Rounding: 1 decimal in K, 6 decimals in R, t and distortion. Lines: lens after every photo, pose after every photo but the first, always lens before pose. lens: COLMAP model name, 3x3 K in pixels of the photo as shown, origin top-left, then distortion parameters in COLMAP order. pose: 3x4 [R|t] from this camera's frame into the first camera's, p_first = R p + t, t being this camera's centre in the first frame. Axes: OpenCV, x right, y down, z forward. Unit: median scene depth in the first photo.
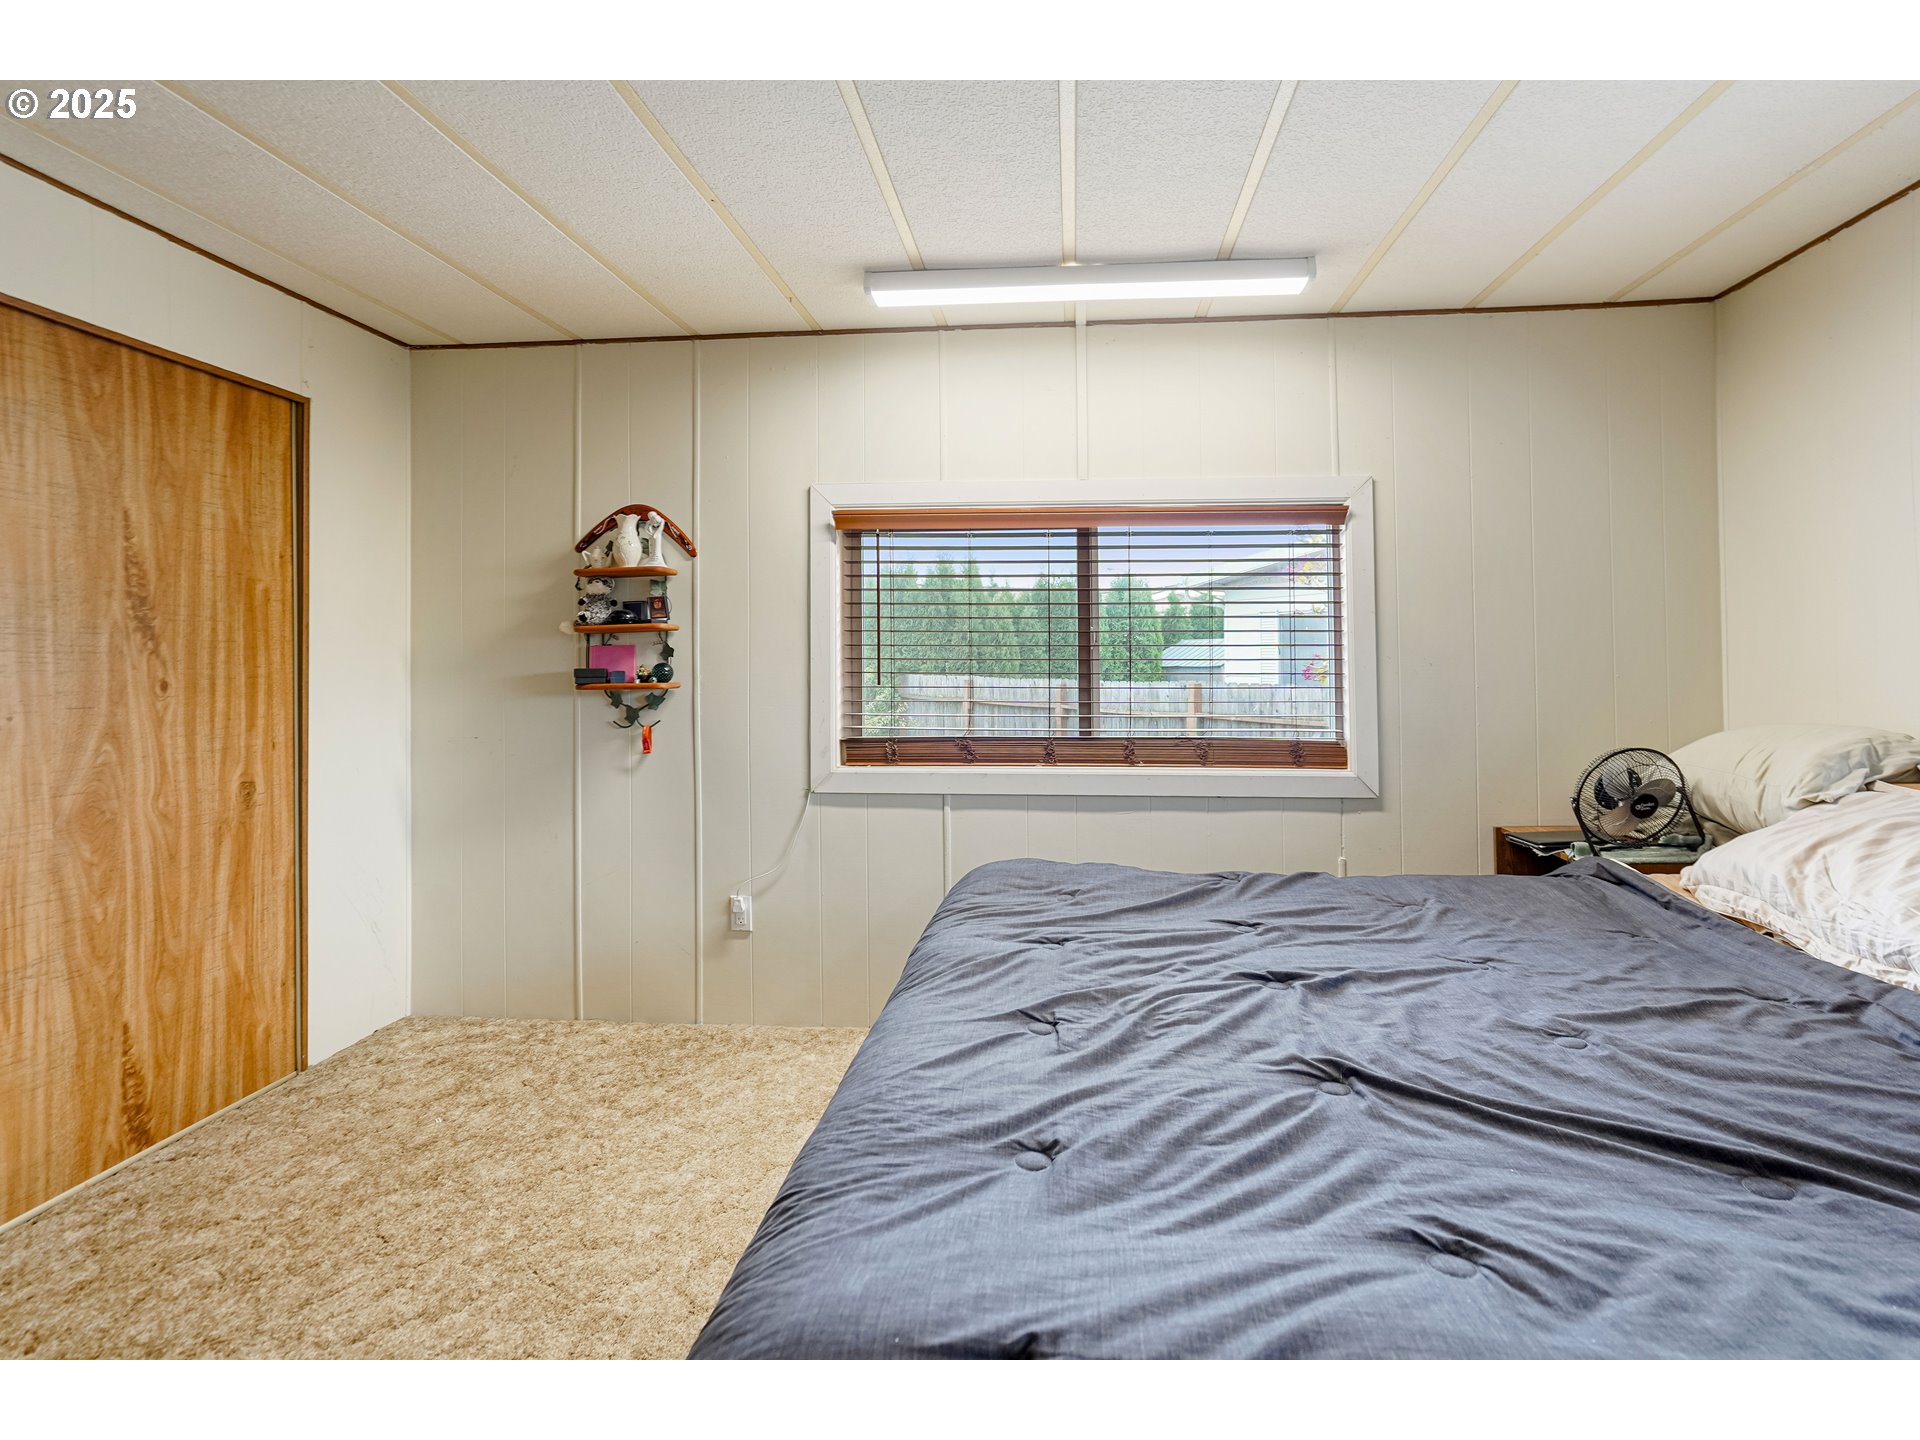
lens RADIAL K [[919.1, 0, 993.4], [0, 919.1, 640.6], [0, 0, 1]] dist [-0.020234, 0.008755]
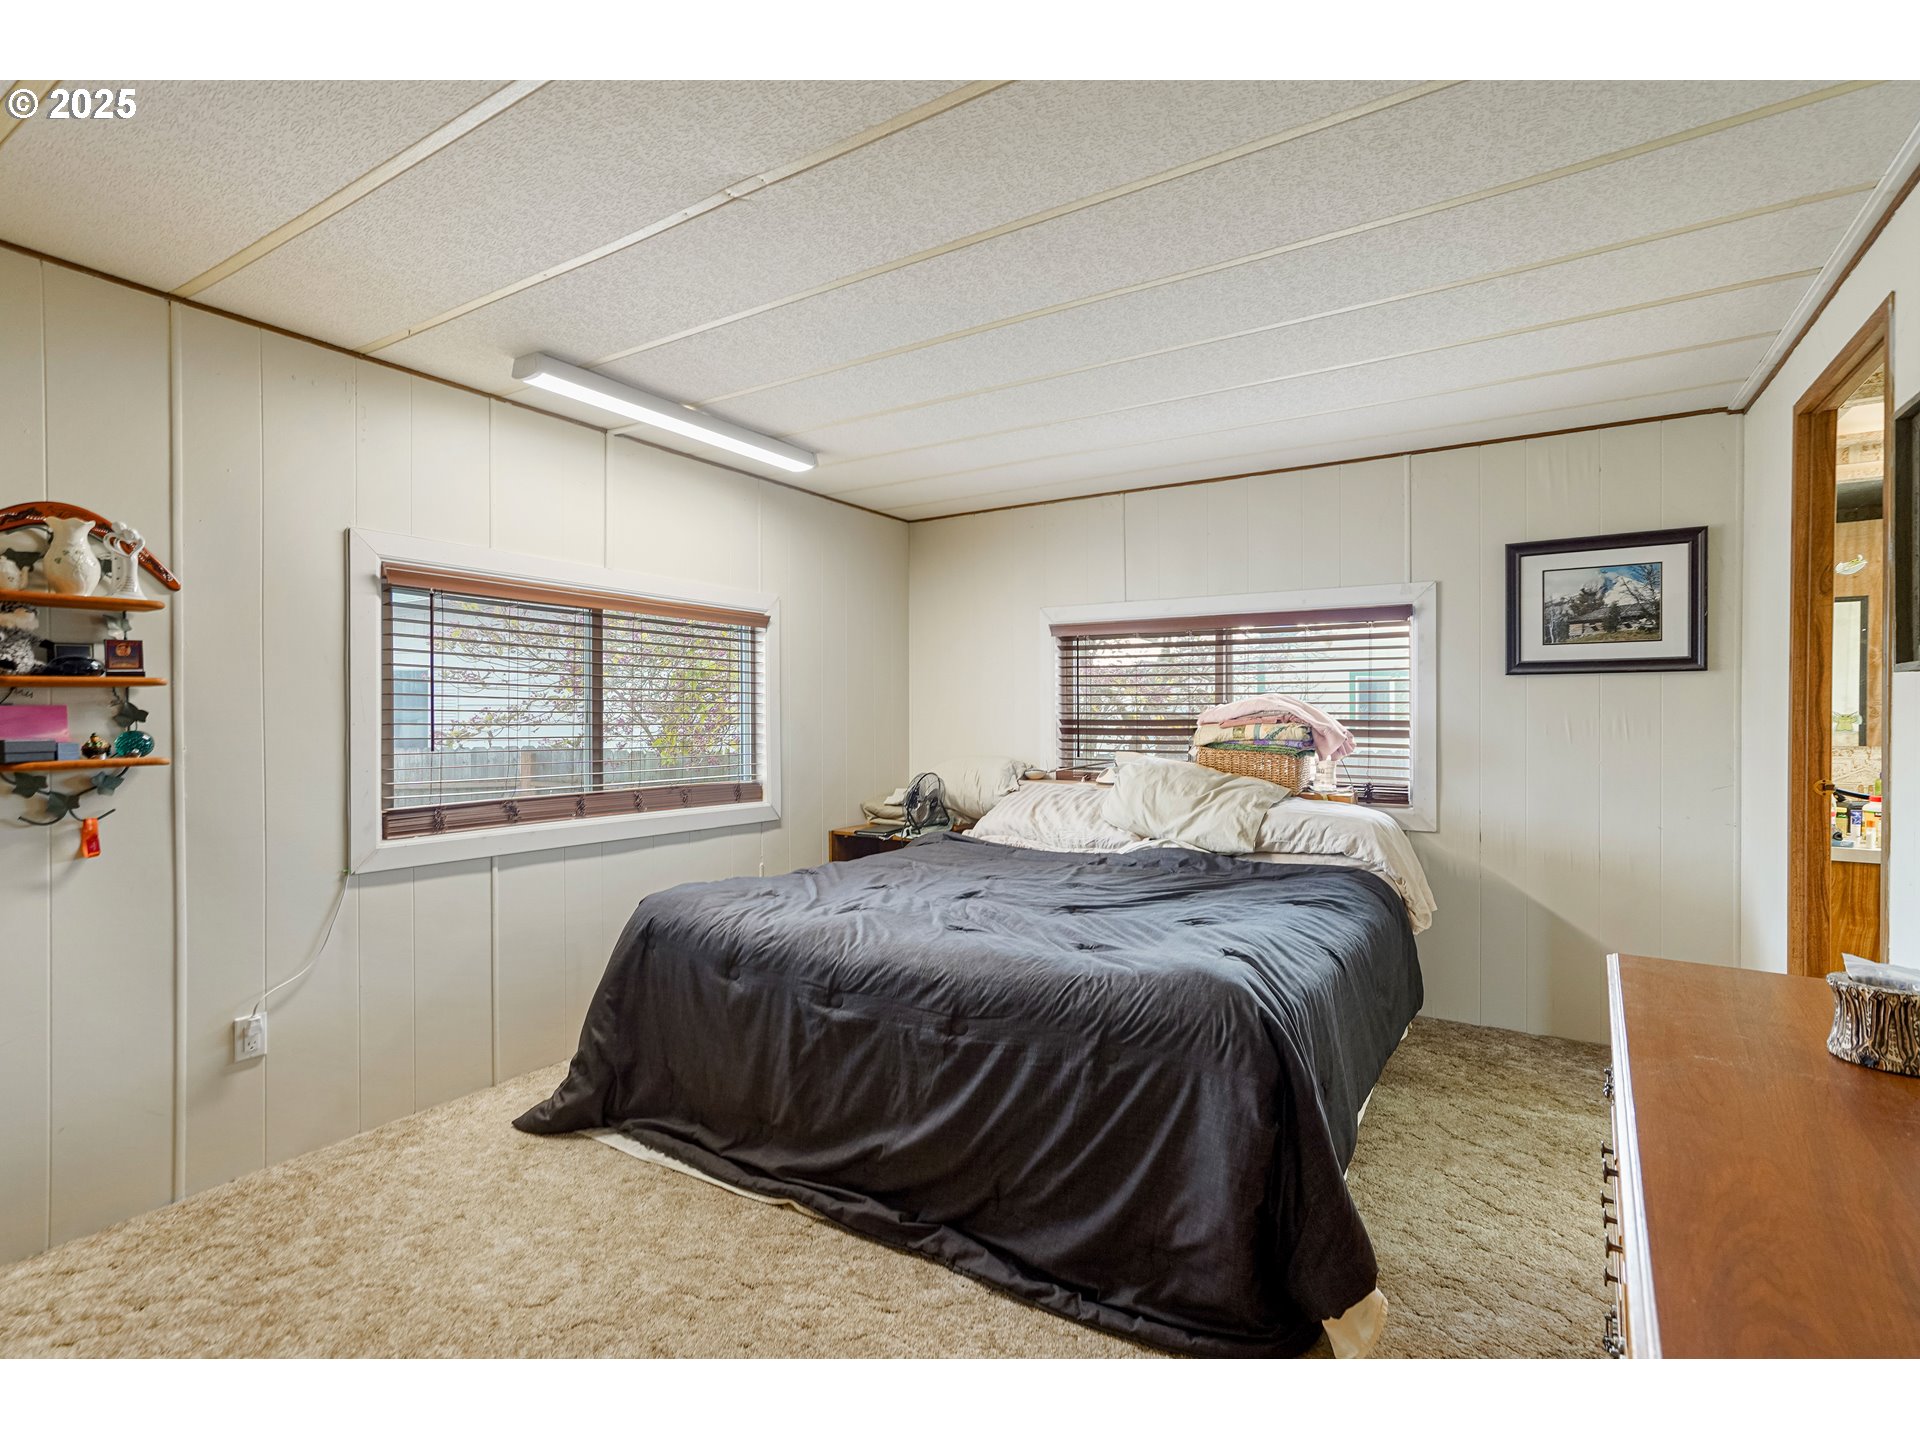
lens RADIAL K [[919.1, 0, 950.2], [0, 919.1, 722.8], [0, 0, 1]] dist [-0.020234, 0.008755]
pose [[0.471334, -0.000610, 0.881954, -0.703309], [-0.017329, 0.999800, 0.009953, -0.000384], [-0.881784, -0.019974, 0.471230, 0.075849]]
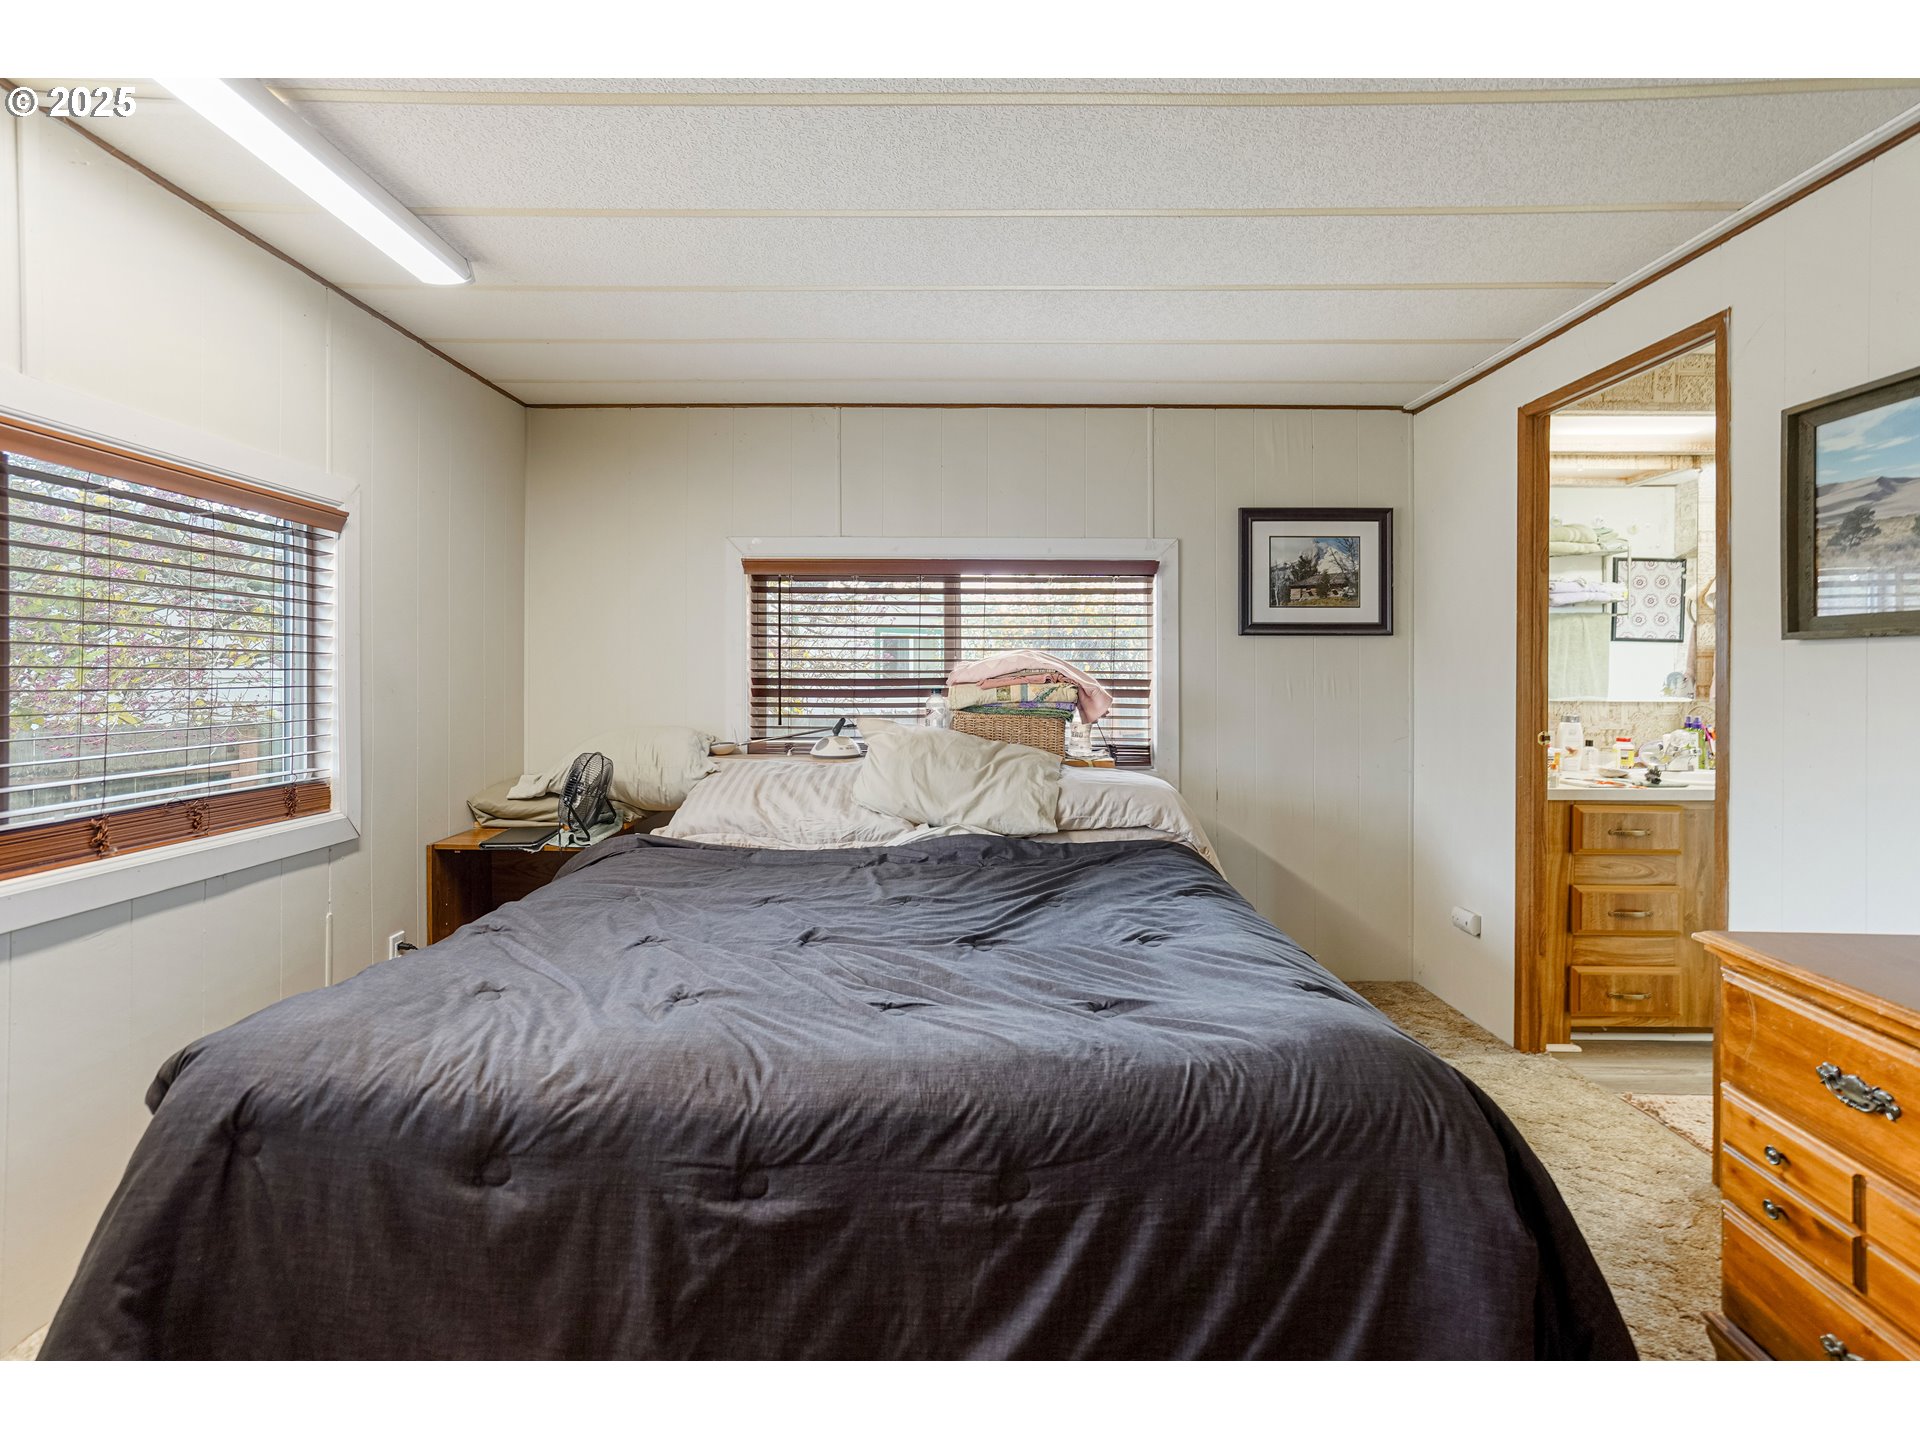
lens RADIAL K [[919.1, 0, 949.2], [0, 919.1, 668.3], [0, 0, 1]] dist [-0.020234, 0.008755]
pose [[-0.078291, 0.009382, 0.996886, -0.506720], [-0.019380, 0.999752, -0.010931, 0.001207], [-0.996742, -0.020176, -0.078090, 0.467435]]
